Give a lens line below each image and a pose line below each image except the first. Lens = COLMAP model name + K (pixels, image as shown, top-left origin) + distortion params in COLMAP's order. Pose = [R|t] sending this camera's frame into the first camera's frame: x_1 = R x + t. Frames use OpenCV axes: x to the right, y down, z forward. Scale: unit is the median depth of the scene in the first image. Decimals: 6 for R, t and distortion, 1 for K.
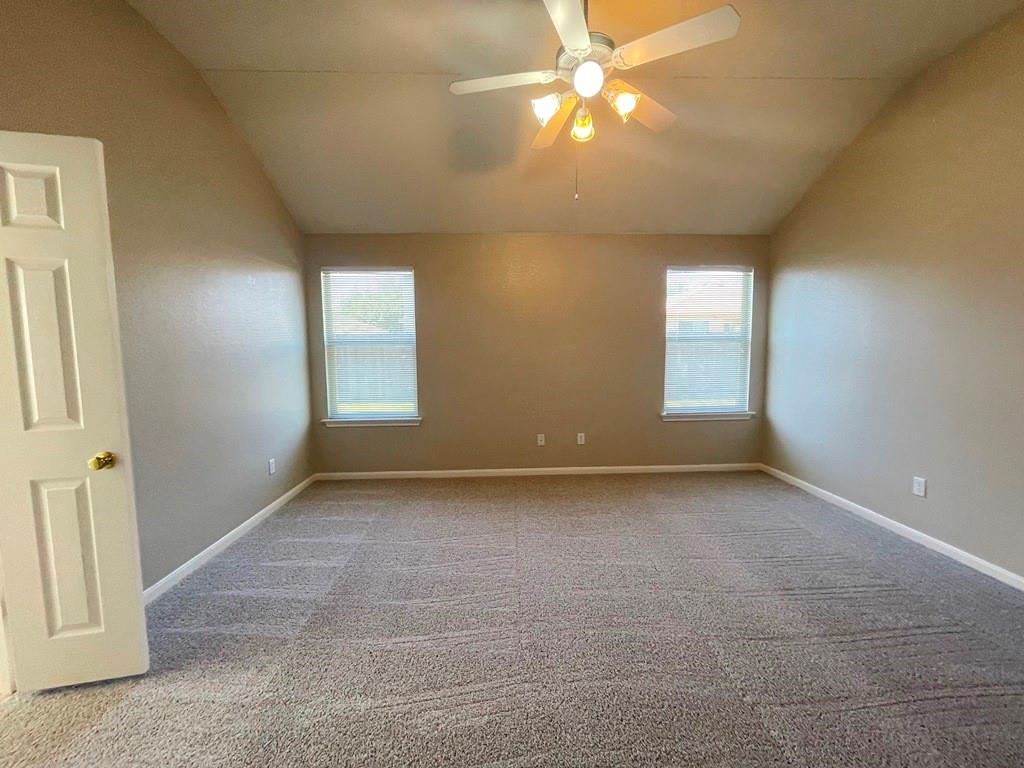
lens RADIAL K [[414.7, 0, 517.5], [0, 414.7, 387.3], [0, 0, 1]] dist [-0.003150, 0.001127]
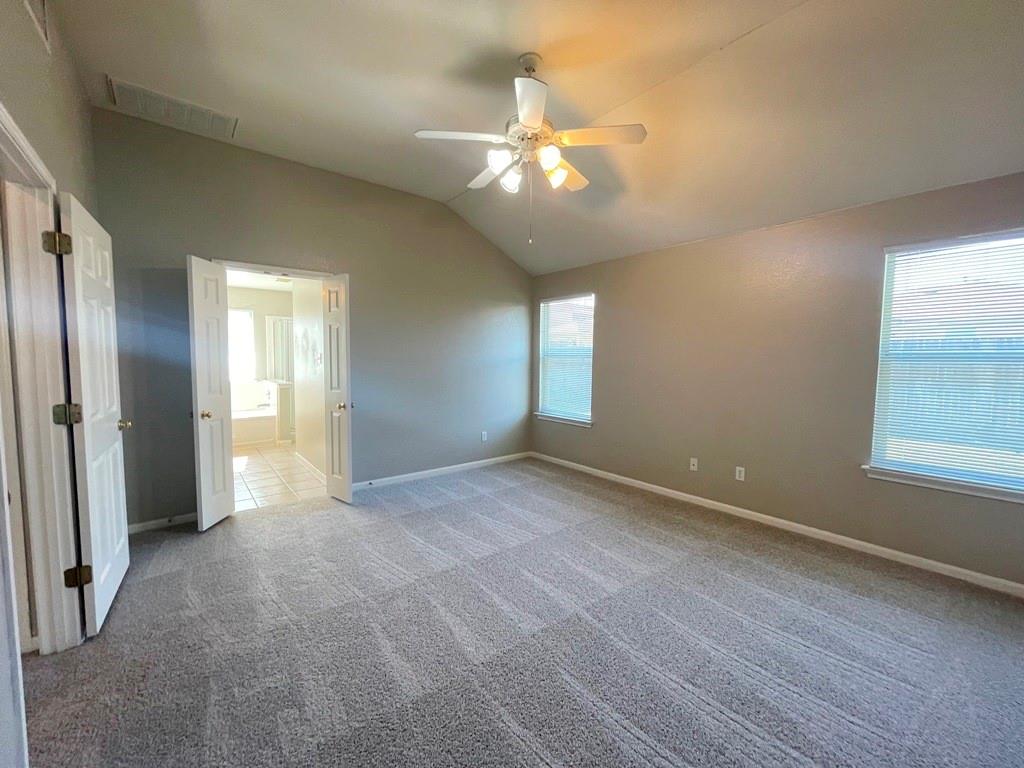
lens RADIAL K [[414.7, 0, 513.2], [0, 414.7, 384.5], [0, 0, 1]] dist [-0.003150, 0.001127]
pose [[0.599553, 0.068554, -0.797394, 0.615482], [-0.094791, 0.995394, 0.014304, -0.027216], [0.794702, 0.067010, 0.603290, 0.140845]]
